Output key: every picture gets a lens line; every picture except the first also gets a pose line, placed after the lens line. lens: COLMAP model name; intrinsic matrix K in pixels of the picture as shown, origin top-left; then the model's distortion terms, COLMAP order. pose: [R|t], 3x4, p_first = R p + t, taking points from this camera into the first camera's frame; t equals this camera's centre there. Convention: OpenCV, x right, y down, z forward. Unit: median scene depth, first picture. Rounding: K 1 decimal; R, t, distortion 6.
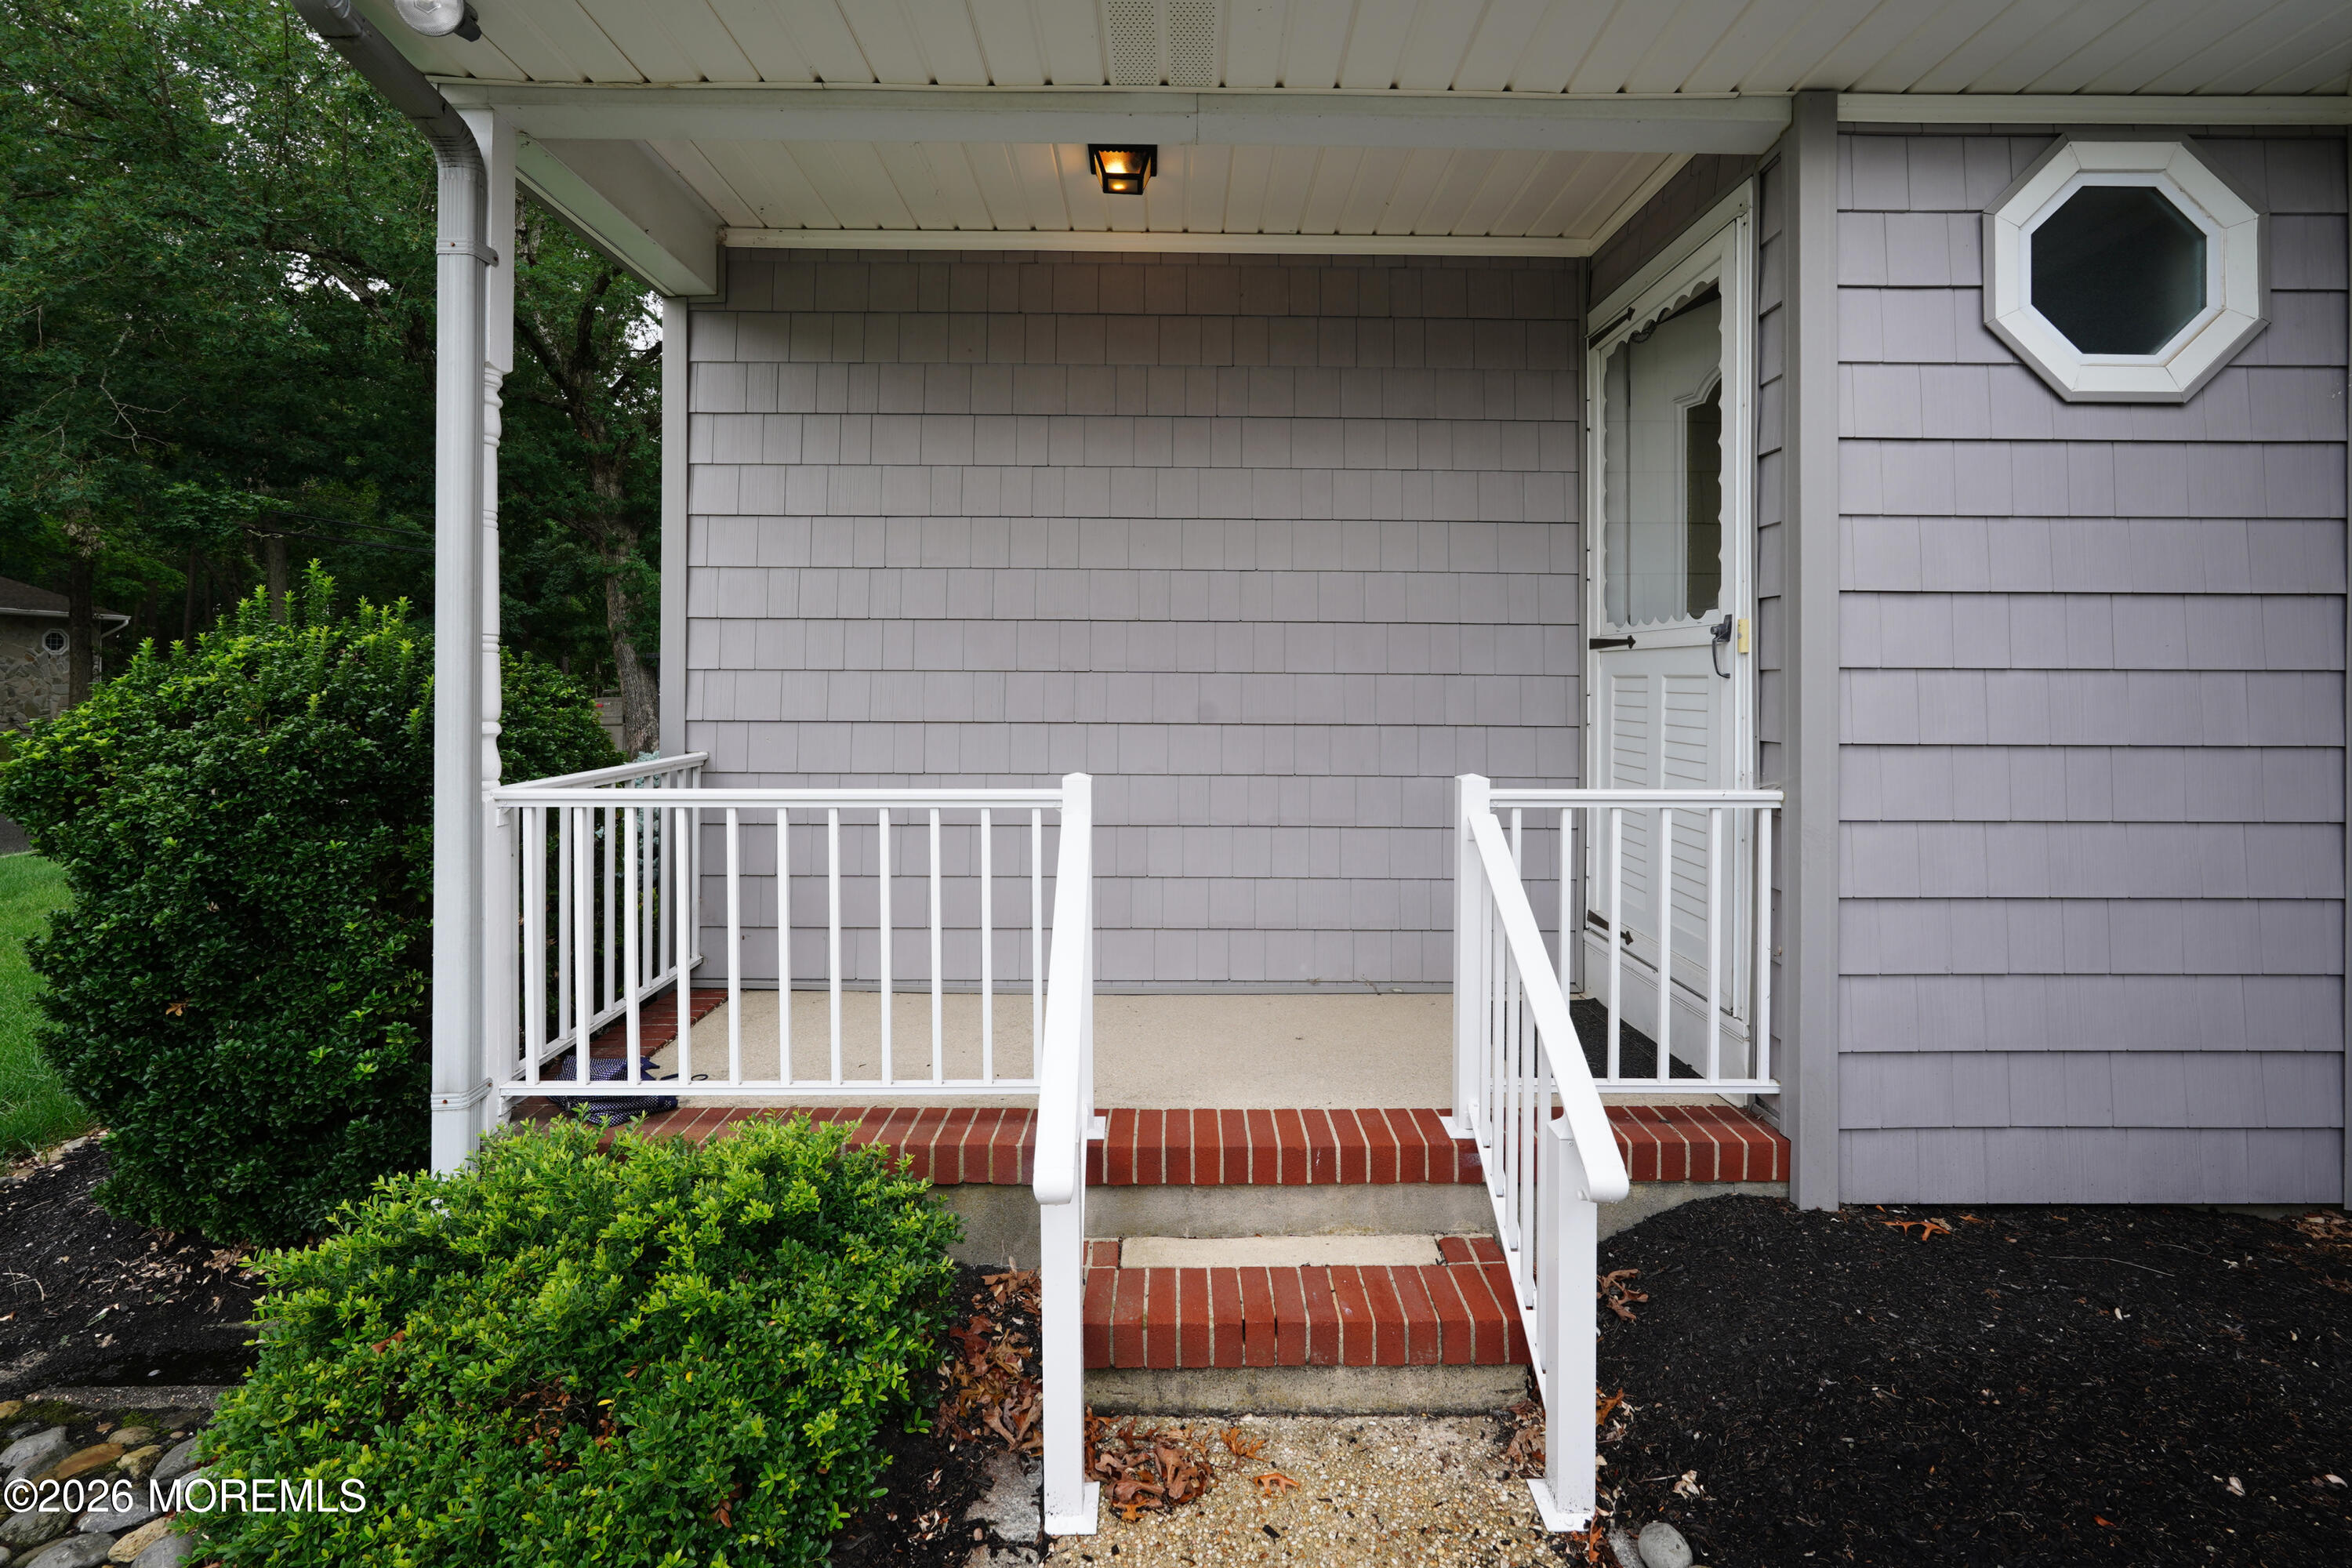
lens RADIAL K [[1065.4, 0, 1191.7], [0, 1065.4, 706.0], [0, 0, 1]] dist [-0.013988, 0.007389]
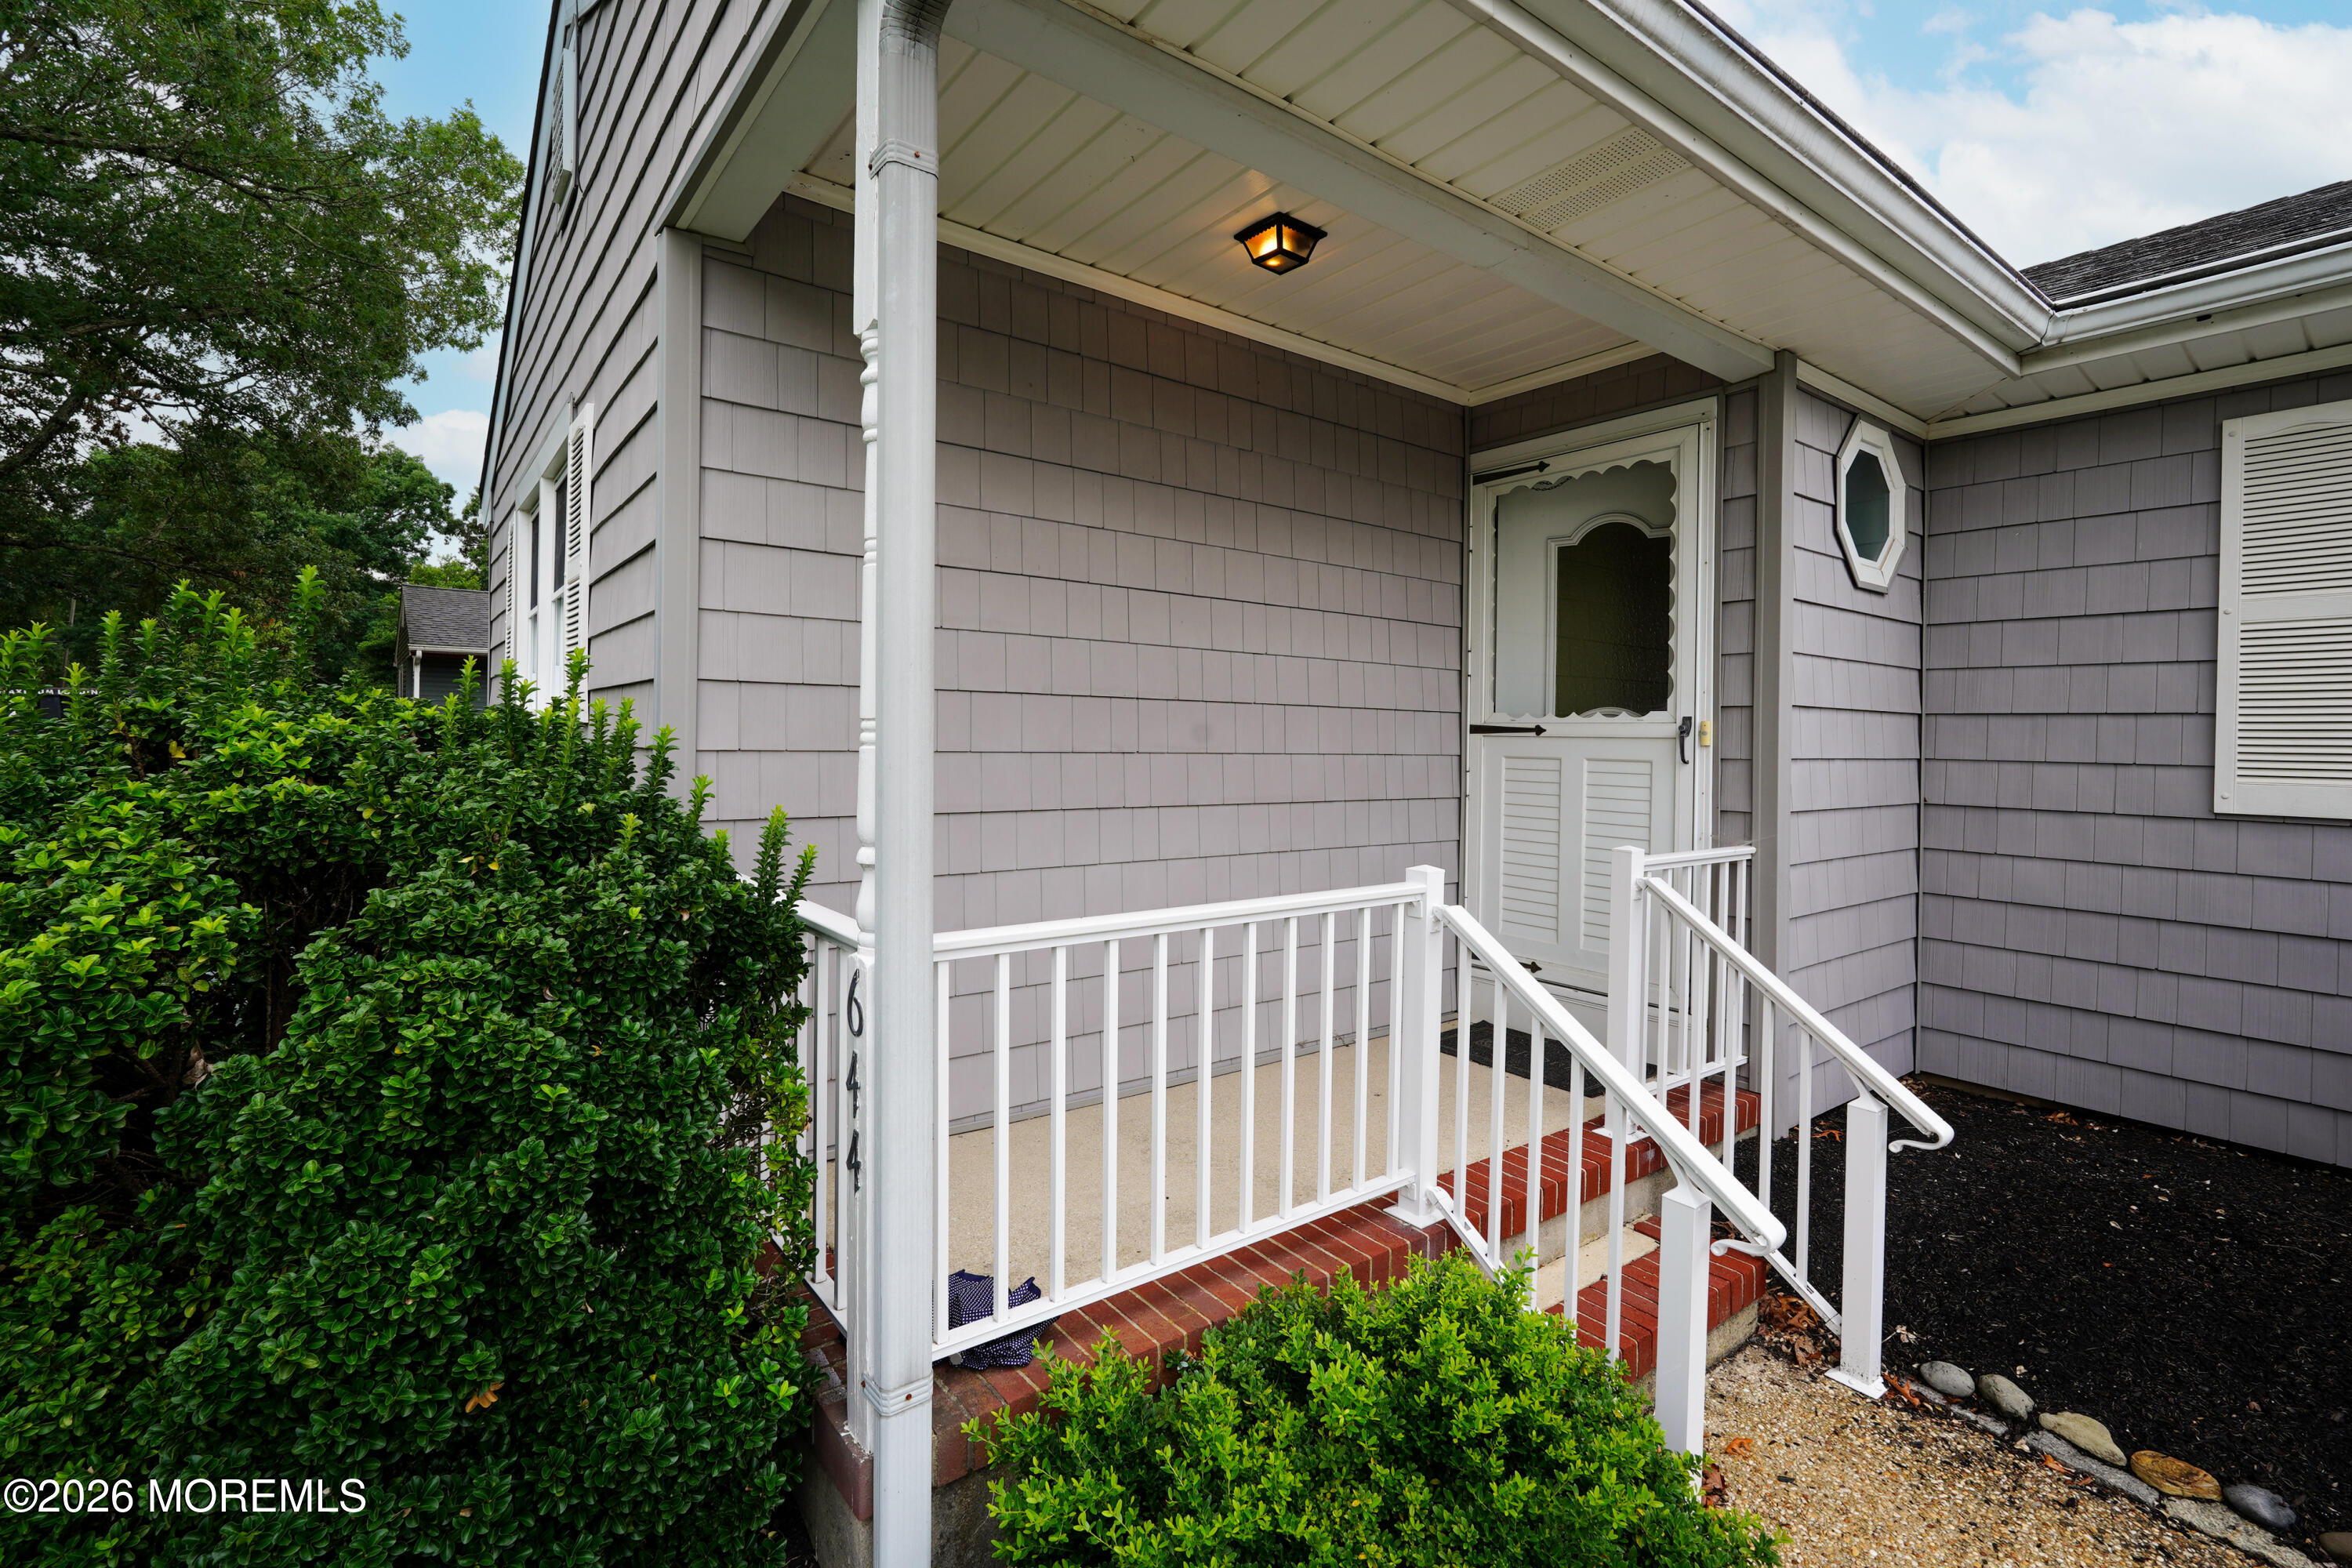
lens RADIAL K [[1065.4, 0, 1174.2], [0, 1065.4, 768.3], [0, 0, 1]] dist [-0.013988, 0.007389]
pose [[0.812868, -0.008685, 0.582384, -0.620212], [0.004033, 0.999949, 0.009282, -0.027301], [-0.582434, -0.005196, 0.812861, 0.218614]]
